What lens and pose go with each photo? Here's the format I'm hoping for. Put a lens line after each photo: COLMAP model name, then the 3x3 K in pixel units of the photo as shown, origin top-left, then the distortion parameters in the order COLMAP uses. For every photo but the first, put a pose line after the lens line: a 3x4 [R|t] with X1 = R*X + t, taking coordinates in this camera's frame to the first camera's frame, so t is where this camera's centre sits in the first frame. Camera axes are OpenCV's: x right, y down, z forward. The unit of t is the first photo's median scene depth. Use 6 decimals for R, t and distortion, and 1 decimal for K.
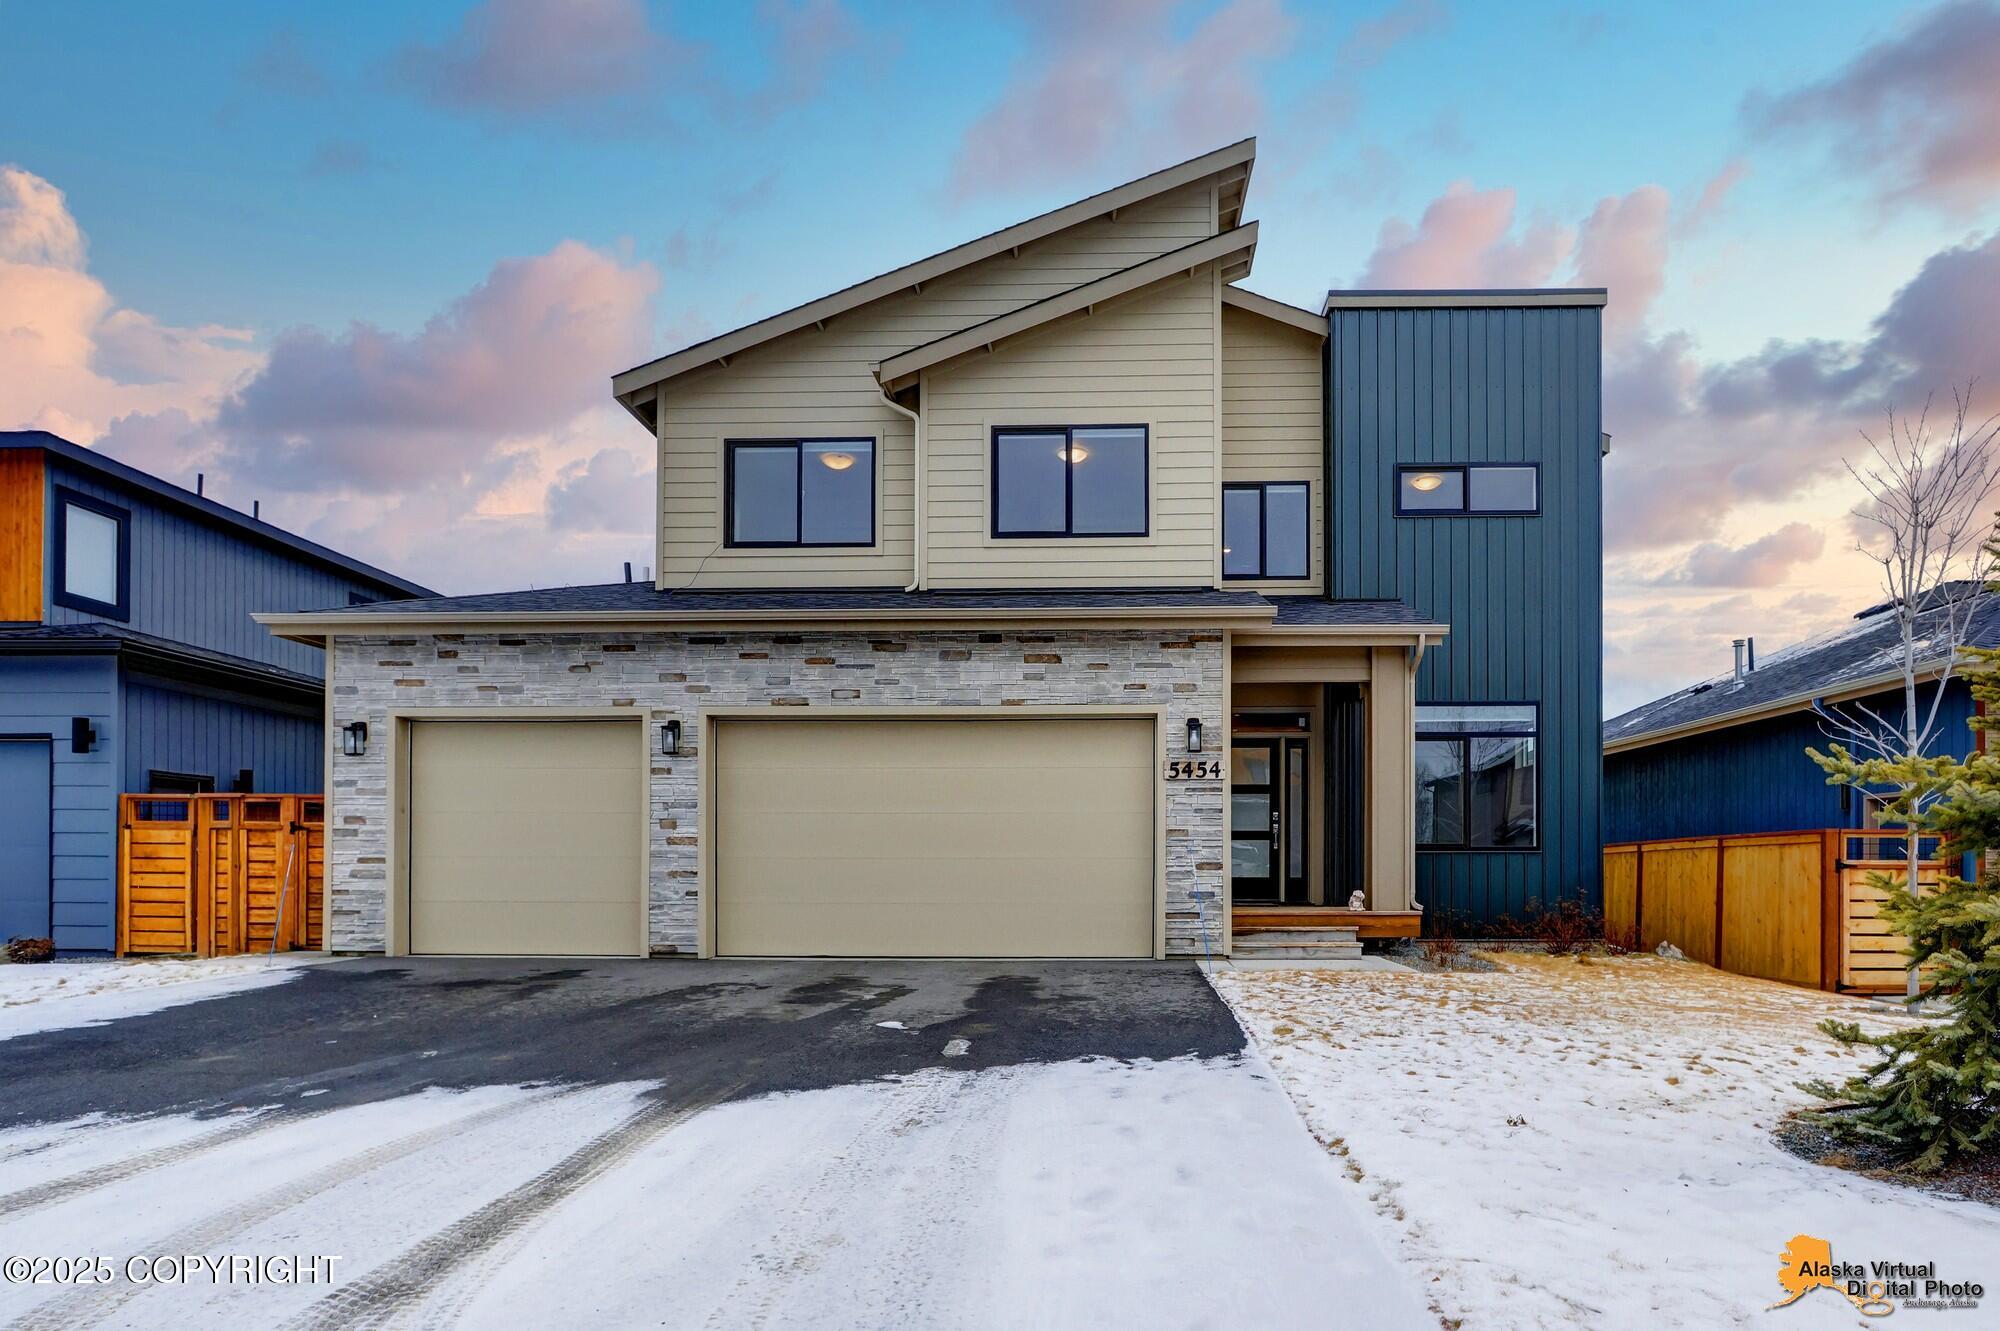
lens RADIAL K [[895.3, 0, 999.8], [0, 895.3, 711.1], [0, 0, 1]] dist [-0.001169, -0.000030]
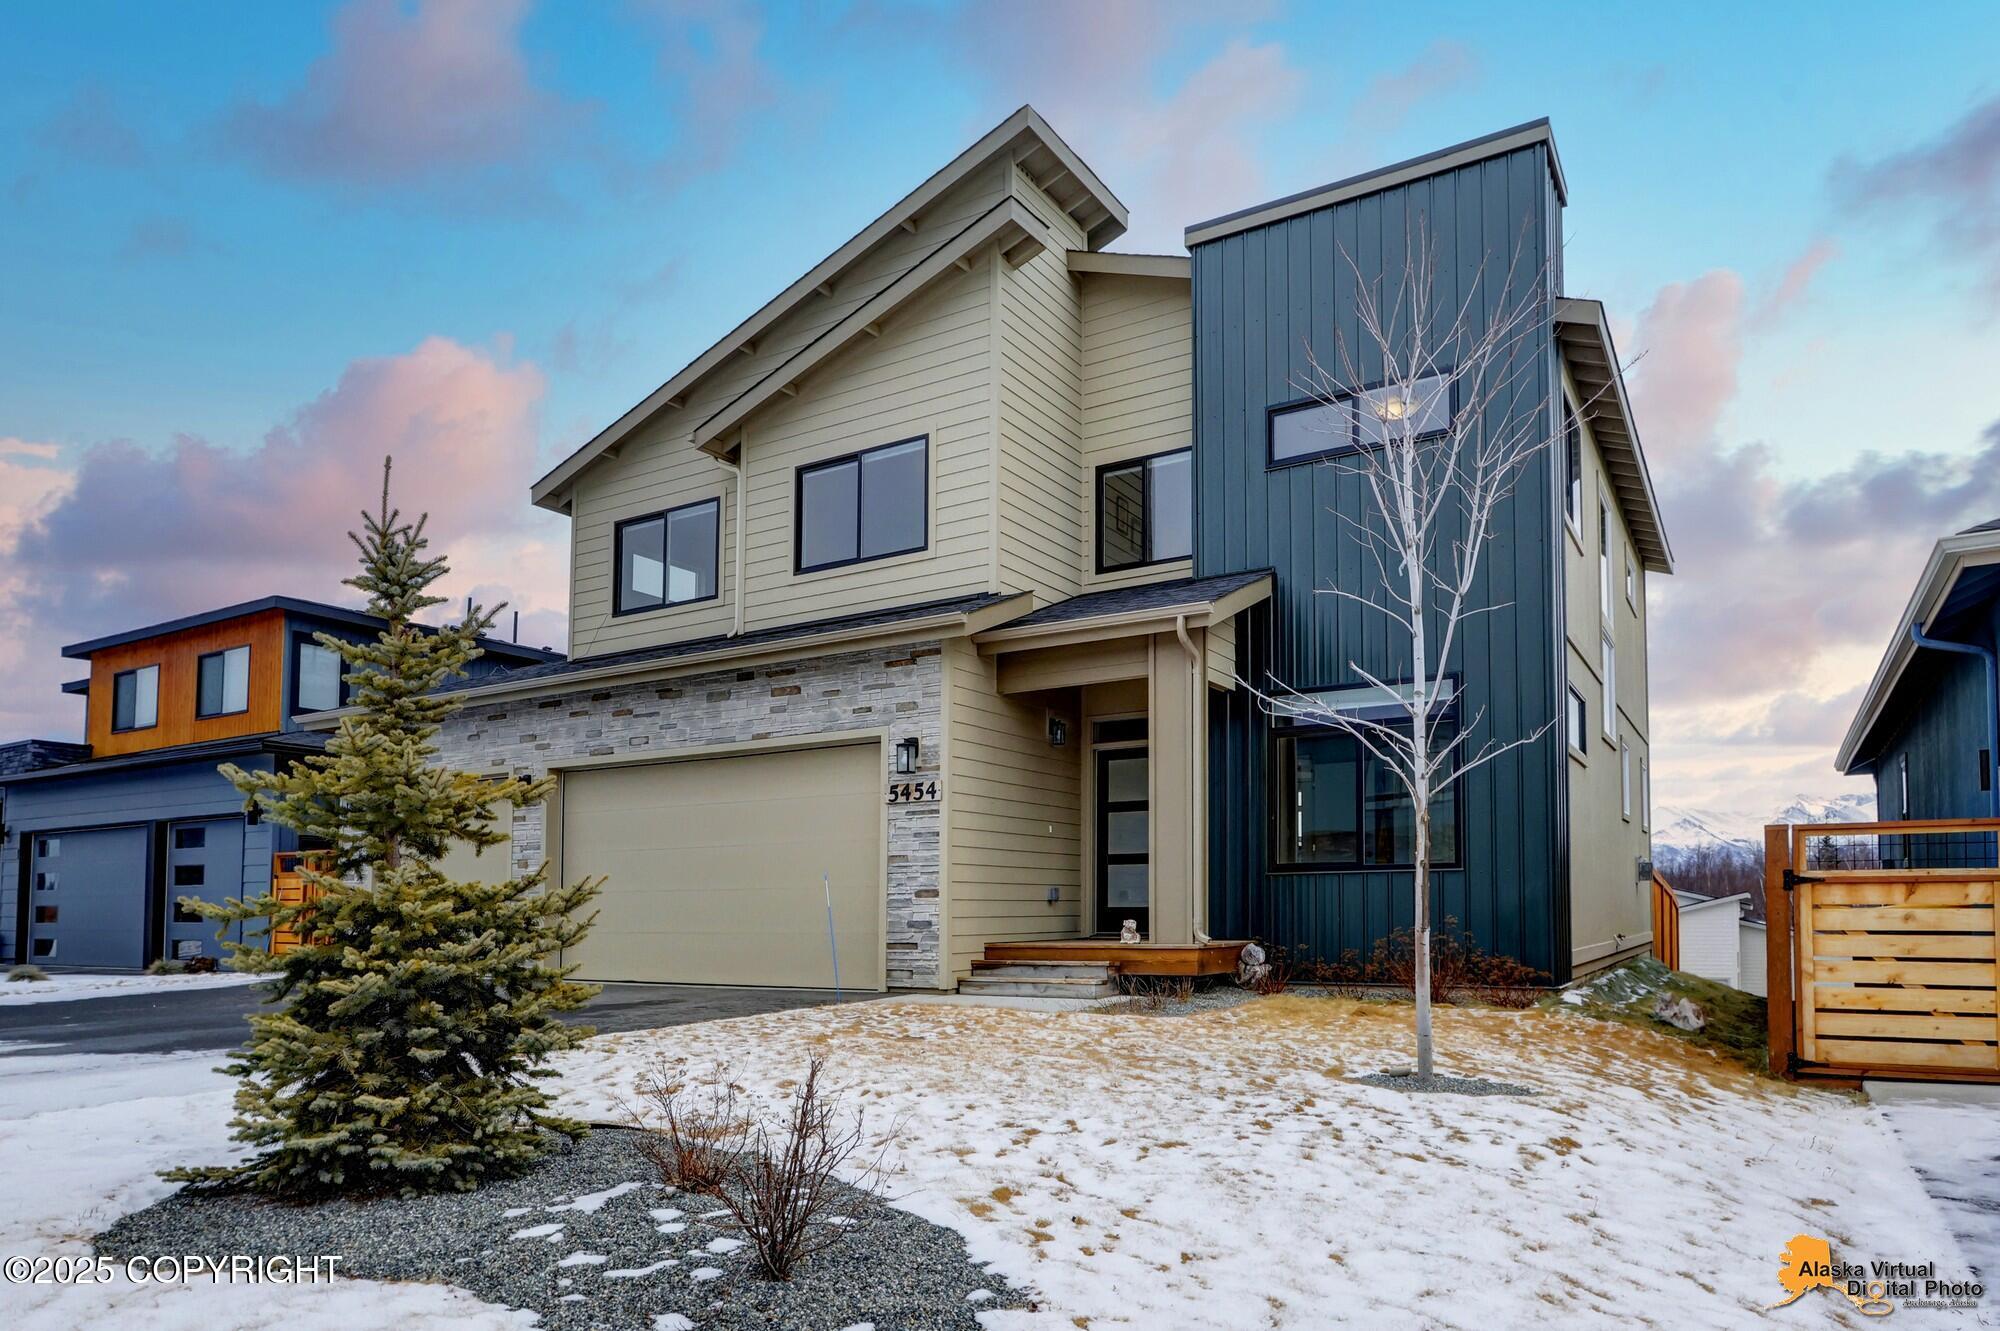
lens RADIAL K [[983.0, 0, 991.0], [0, 983.0, 690.7], [0, 0, 1]] dist [0.001791, 0.000553]
pose [[0.906141, -0.099736, -0.411049, 0.718642], [0.081644, 0.994769, -0.061389, 0.028870], [0.415021, 0.022068, 0.909544, 0.078827]]
